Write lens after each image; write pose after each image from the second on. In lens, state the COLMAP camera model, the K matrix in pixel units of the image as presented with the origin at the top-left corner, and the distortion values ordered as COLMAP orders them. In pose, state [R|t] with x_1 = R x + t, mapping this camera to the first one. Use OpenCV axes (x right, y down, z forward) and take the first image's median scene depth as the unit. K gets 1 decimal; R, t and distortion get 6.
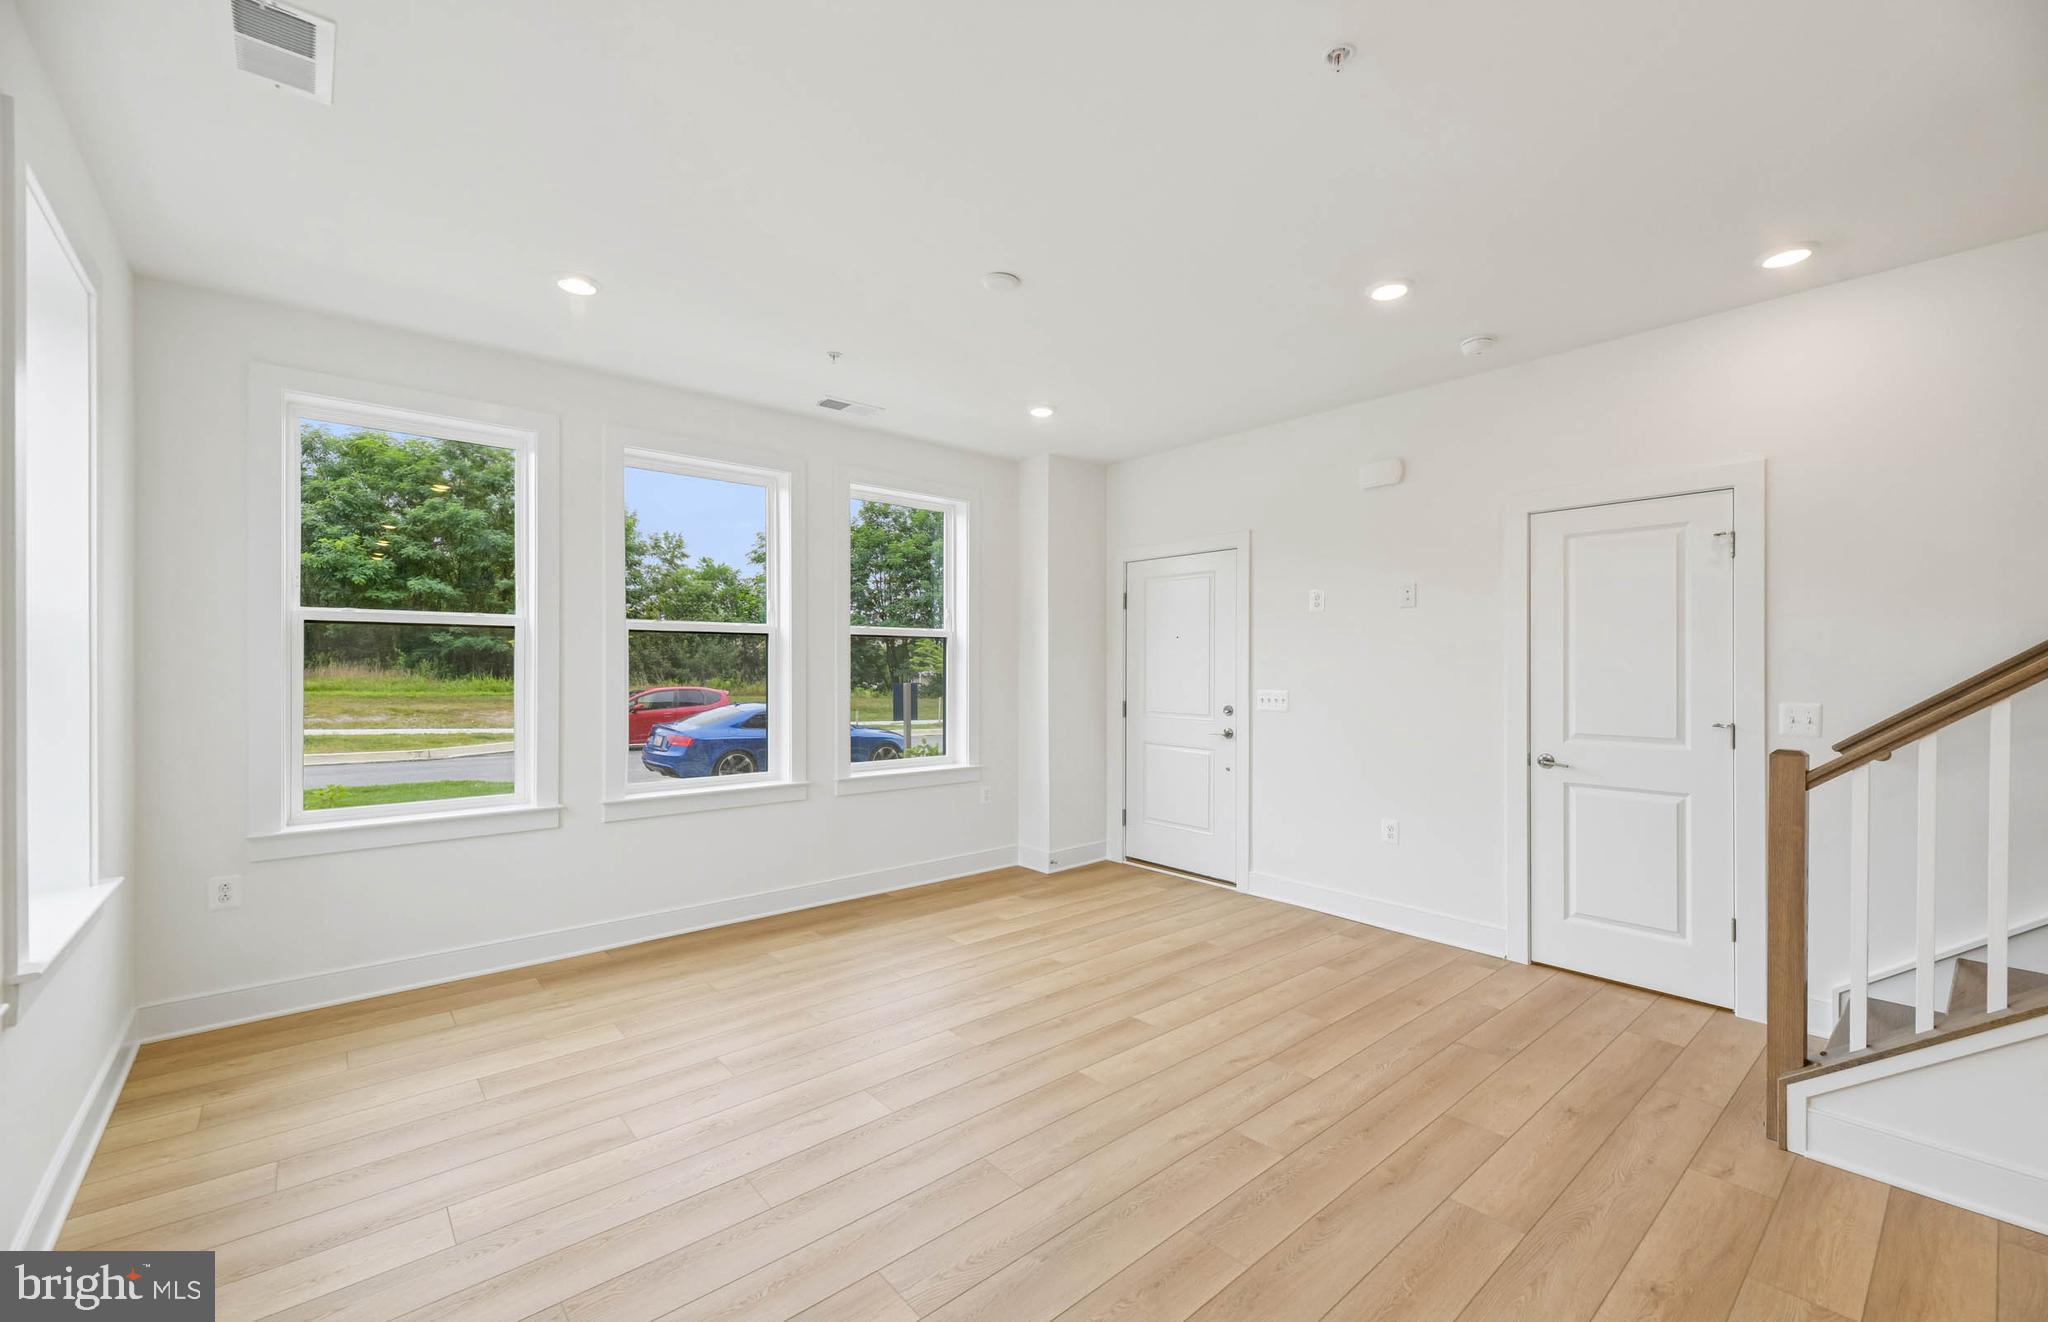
lens RADIAL K [[830.7, 0, 1040.8], [0, 830.7, 664.3], [0, 0, 1]] dist [0.010754, -0.002560]
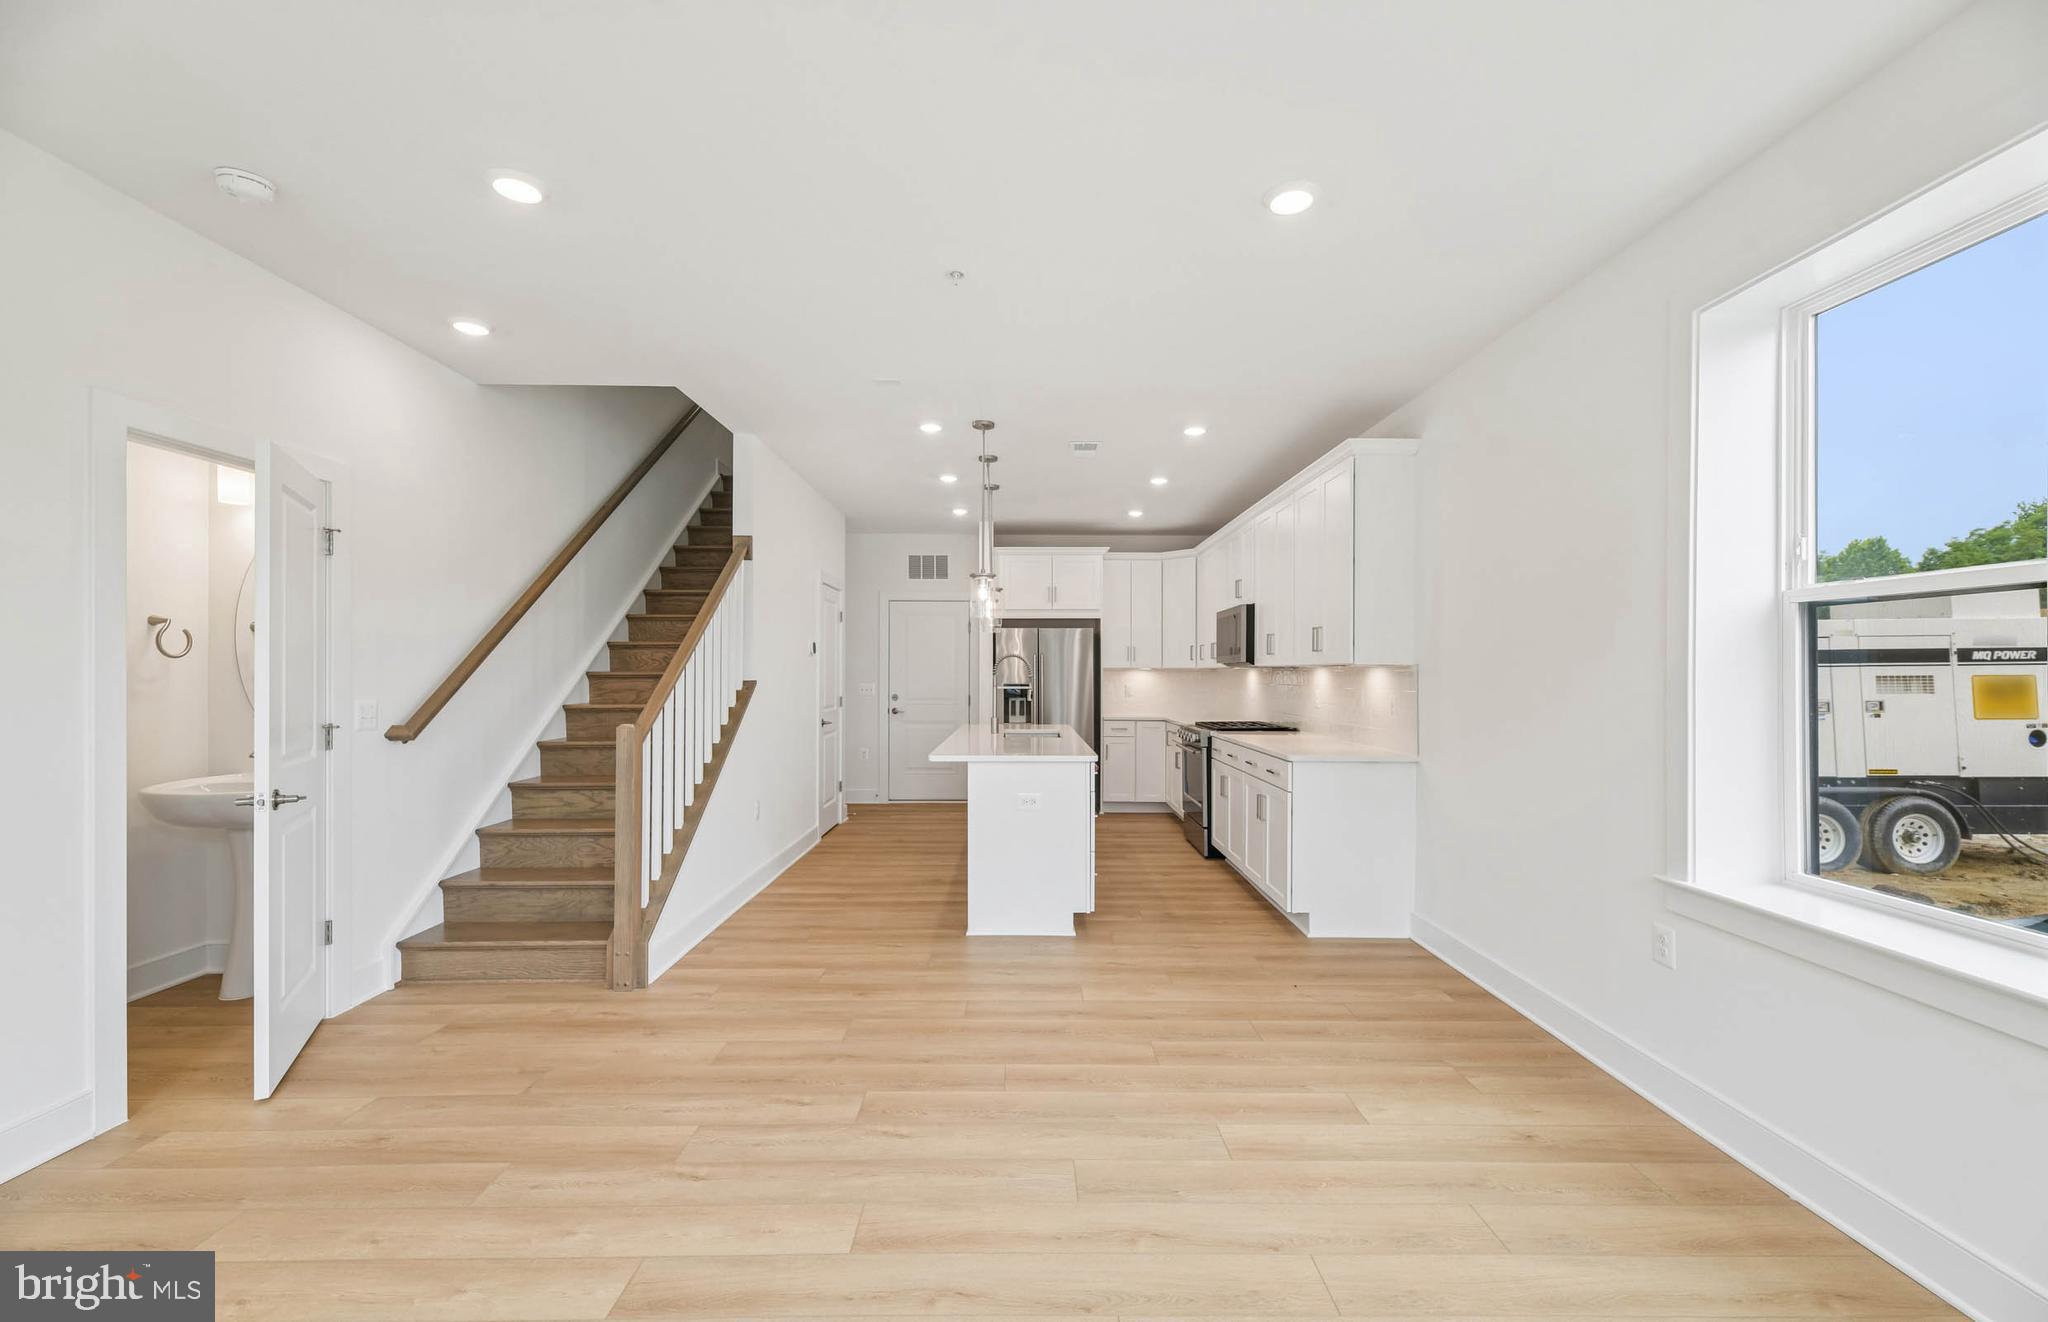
lens RADIAL K [[830.7, 0, 1029.6], [0, 830.7, 665.6], [0, 0, 1]] dist [0.010754, -0.002560]
pose [[-0.760252, 0.002414, 0.649624, -0.368680], [-0.007363, 0.999897, -0.012332, 0.007938], [-0.649586, -0.014159, -0.760156, 1.021875]]
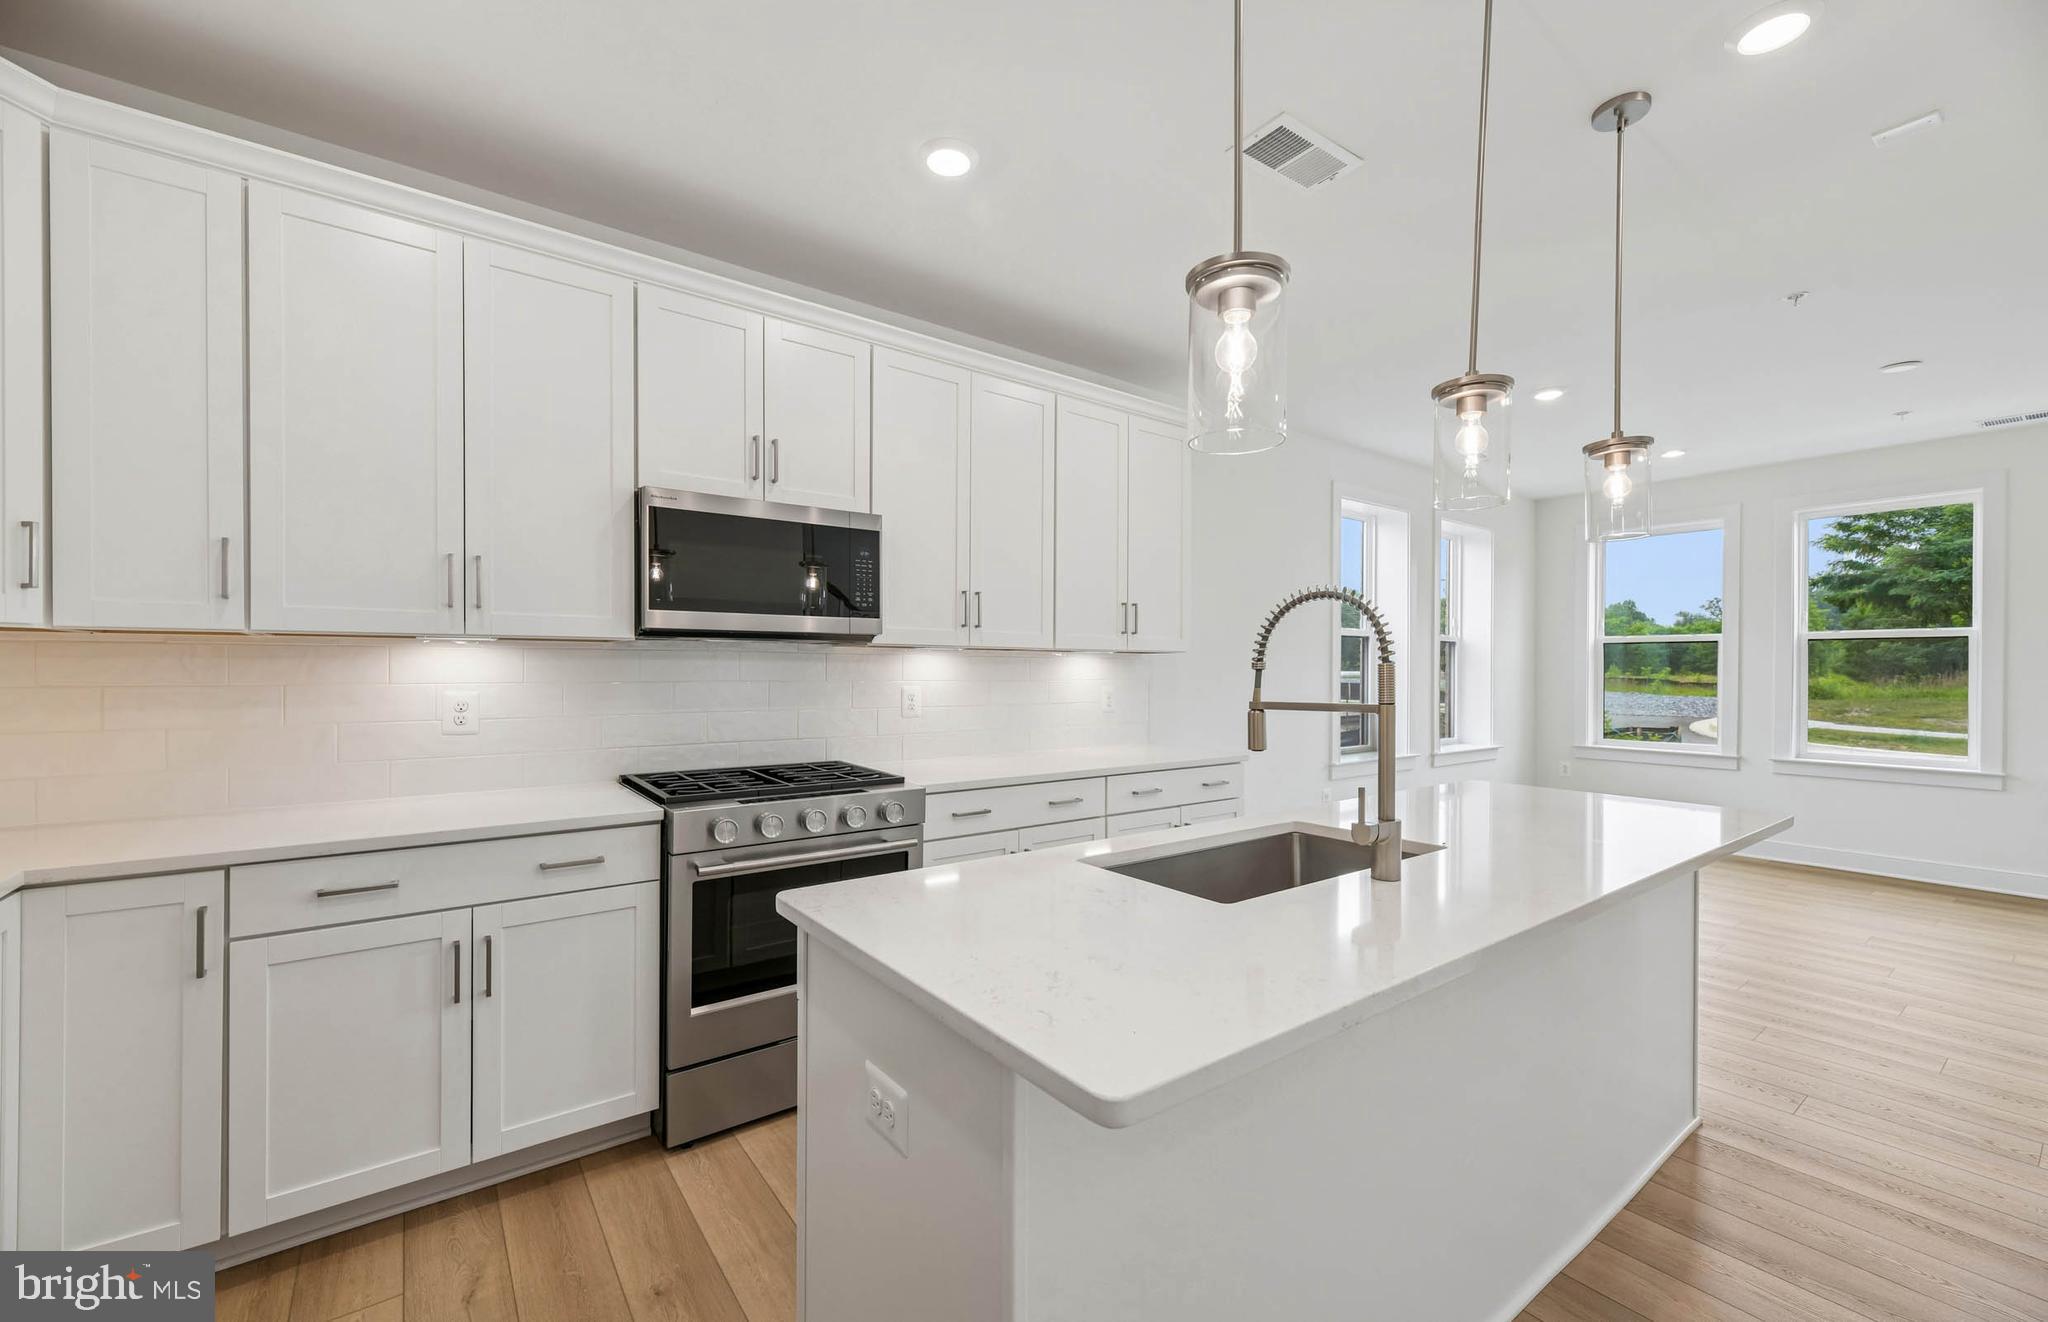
lens RADIAL K [[830.7, 0, 1027.5], [0, 830.7, 670.7], [0, 0, 1]] dist [0.010754, -0.002560]
pose [[-0.068344, 0.001031, -0.997661, 1.047457], [0.000200, 0.999999, 0.001019, 0.010052], [0.997662, -0.000130, -0.068344, -0.204381]]
